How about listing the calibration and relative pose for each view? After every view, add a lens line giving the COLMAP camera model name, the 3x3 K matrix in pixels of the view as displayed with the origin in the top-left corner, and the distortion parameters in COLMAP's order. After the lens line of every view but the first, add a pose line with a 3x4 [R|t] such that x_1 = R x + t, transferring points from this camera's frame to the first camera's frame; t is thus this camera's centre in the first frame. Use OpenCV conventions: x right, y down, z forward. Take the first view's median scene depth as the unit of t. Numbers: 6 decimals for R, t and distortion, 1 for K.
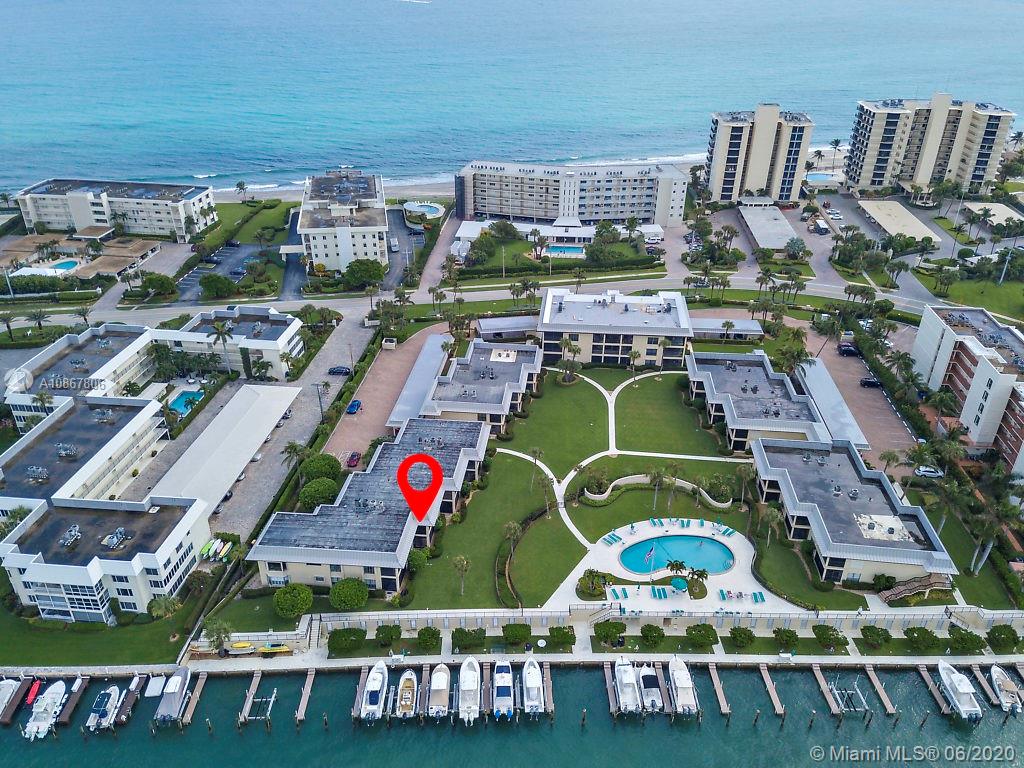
lens RADIAL K [[773.2, 0, 510.9], [0, 773.2, 402.2], [0, 0, 1]] dist [0.221346, -0.276301]
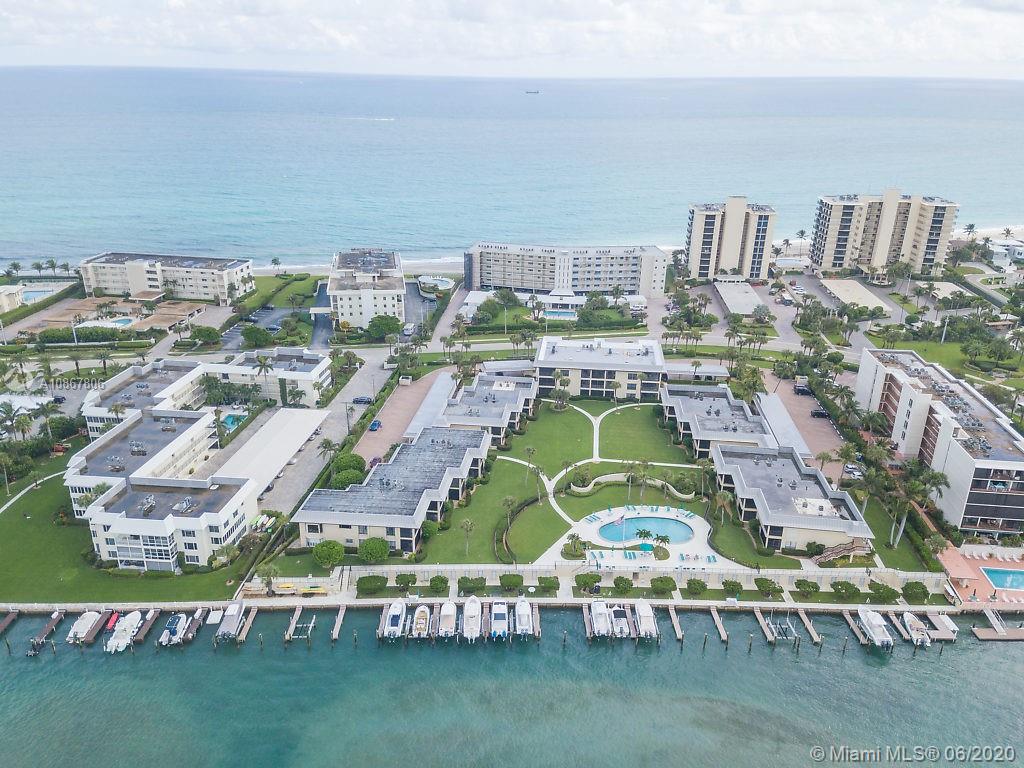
lens RADIAL K [[773.2, 0, 510.9], [0, 773.2, 402.2], [0, 0, 1]] dist [0.221346, -0.276301]
pose [[0.999944, 0.009750, -0.004007, 0.006466], [-0.010180, 0.991830, -0.127156, 0.126722], [0.002735, 0.127190, 0.991875, -0.171326]]
